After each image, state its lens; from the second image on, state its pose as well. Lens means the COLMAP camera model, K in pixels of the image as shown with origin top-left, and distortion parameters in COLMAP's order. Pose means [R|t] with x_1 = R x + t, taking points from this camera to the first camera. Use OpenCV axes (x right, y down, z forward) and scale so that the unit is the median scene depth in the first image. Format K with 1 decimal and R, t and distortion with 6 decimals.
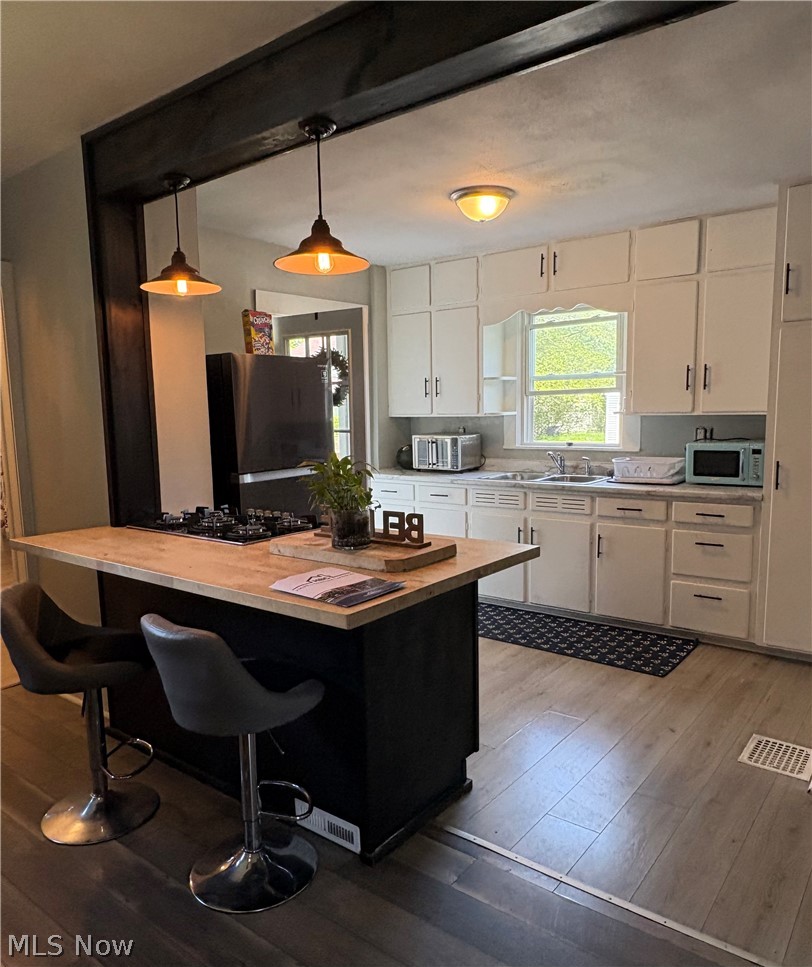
lens RADIAL K [[704.3, 0, 406.0], [0, 704.3, 483.5], [0, 0, 1]] dist [-0.004272, -0.003208]
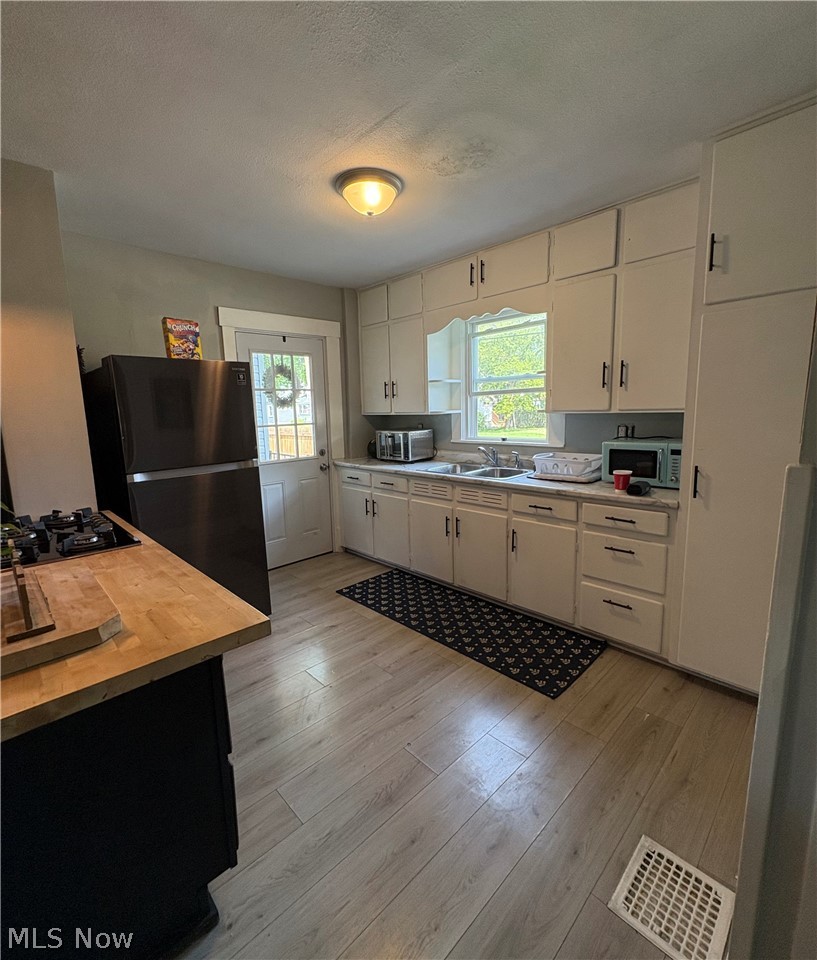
lens RADIAL K [[431.5, 0, 404.2], [0, 431.5, 466.7], [0, 0, 1]] dist [-0.036786, 0.020151]
pose [[0.989283, 0.013097, -0.145423, 0.211890], [-0.008876, 0.999521, 0.029636, -0.037584], [0.145741, -0.028028, 0.988926, 0.364150]]
